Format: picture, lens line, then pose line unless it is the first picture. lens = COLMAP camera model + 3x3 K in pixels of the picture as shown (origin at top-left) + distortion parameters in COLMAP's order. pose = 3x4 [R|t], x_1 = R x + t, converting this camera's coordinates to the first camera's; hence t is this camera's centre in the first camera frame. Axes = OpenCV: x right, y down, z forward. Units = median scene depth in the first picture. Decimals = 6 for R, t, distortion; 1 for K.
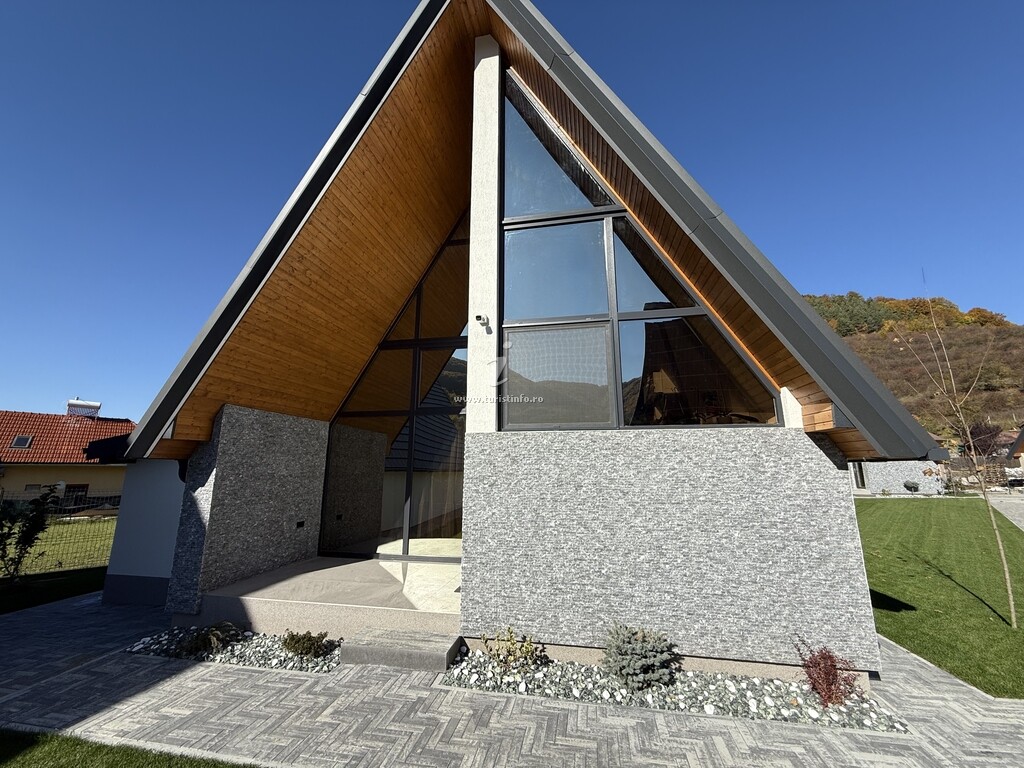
lens RADIAL K [[407.2, 0, 509.7], [0, 407.2, 383.1], [0, 0, 1]] dist [0.001236, -0.000192]
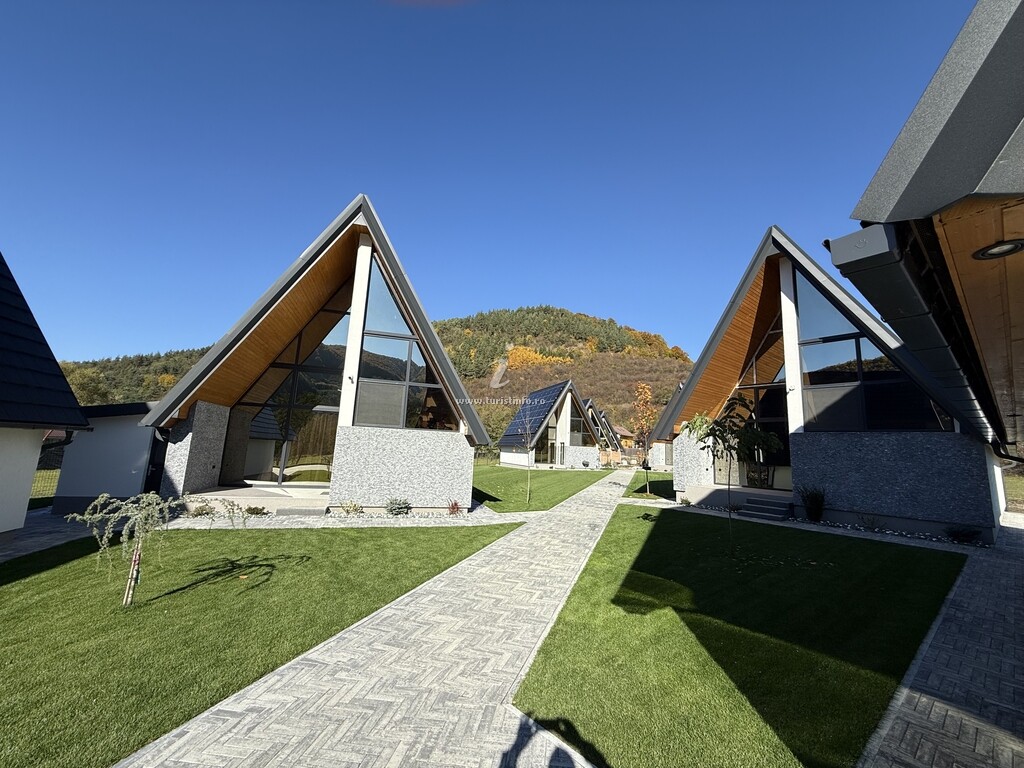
lens RADIAL K [[405.9, 0, 509.2], [0, 405.9, 383.9], [0, 0, 1]] dist [0.000789, -0.000057]
pose [[0.883835, 0.115971, 0.453196, -0.283613], [-0.142187, 0.989547, 0.024075, -0.275843], [-0.445667, -0.085717, 0.891086, -1.329679]]
